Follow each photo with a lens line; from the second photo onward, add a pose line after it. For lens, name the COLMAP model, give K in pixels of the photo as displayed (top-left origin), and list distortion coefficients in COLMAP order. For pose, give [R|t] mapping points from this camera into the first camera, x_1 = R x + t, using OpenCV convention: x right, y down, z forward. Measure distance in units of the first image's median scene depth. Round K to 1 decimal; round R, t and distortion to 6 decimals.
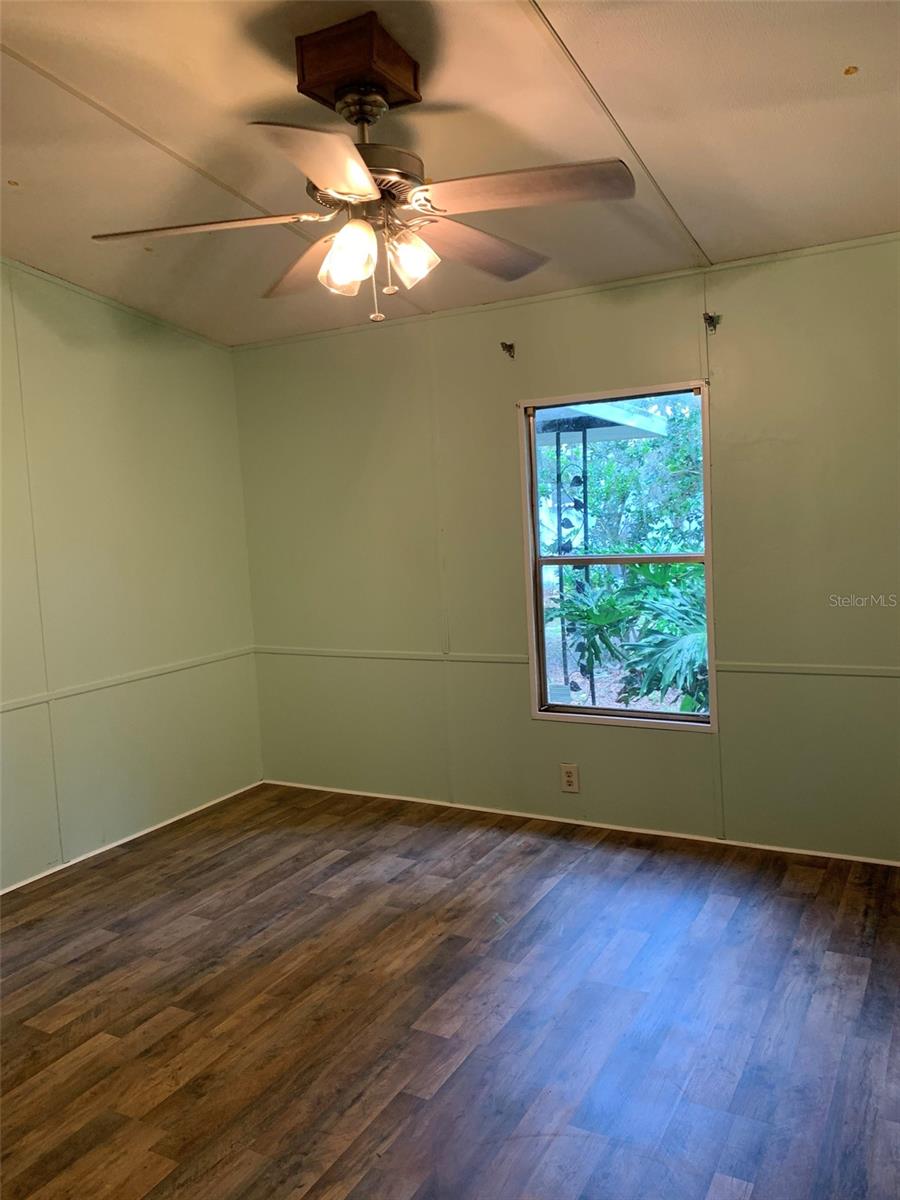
lens RADIAL K [[937.2, 0, 450.0], [0, 937.2, 600.0], [0, 0, 1]] dist [0.085798, -0.079619]
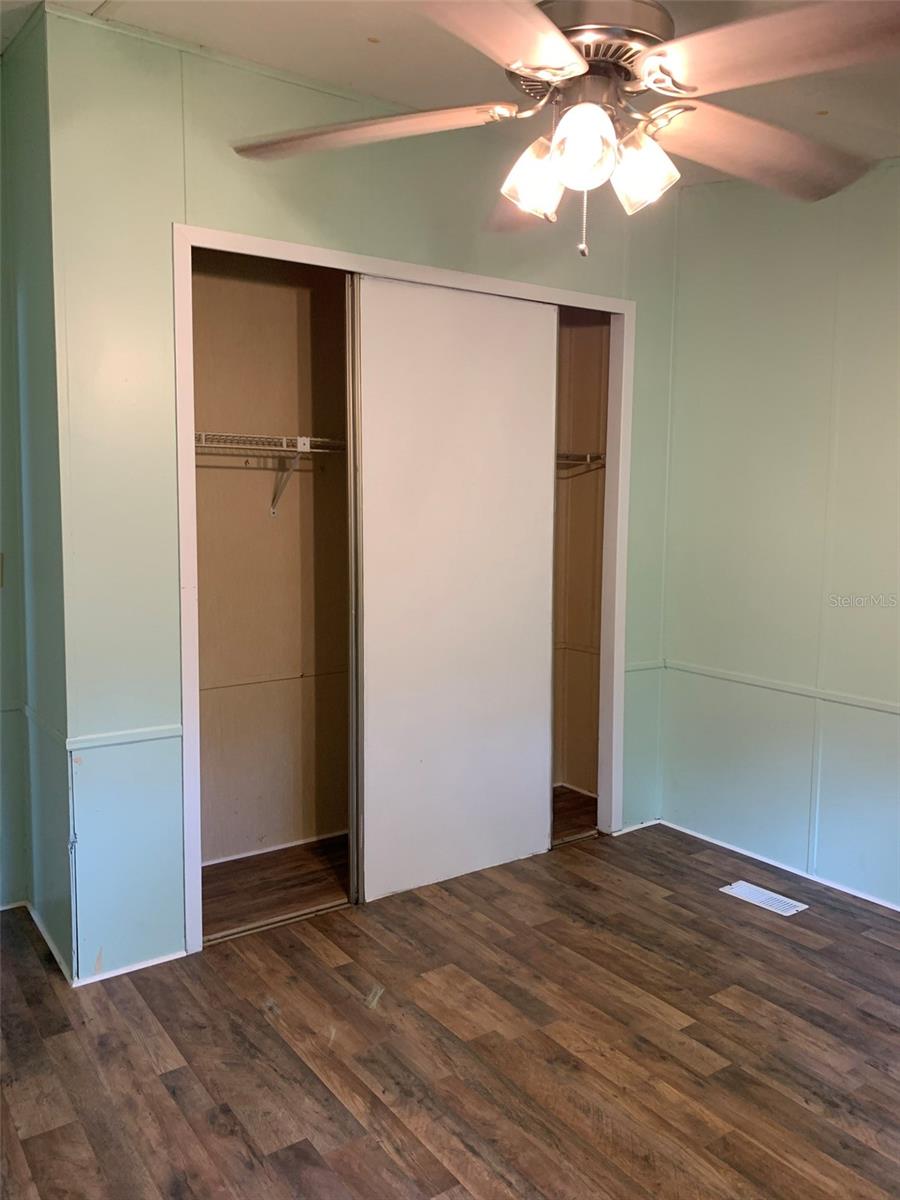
lens RADIAL K [[937.2, 0, 450.0], [0, 937.2, 600.0], [0, 0, 1]] dist [0.085798, -0.079619]
pose [[-0.459943, 0.131889, -0.878099, 0.607584], [-0.061216, 0.981845, 0.179536, -0.153504], [0.885836, 0.136330, -0.443519, 1.222766]]
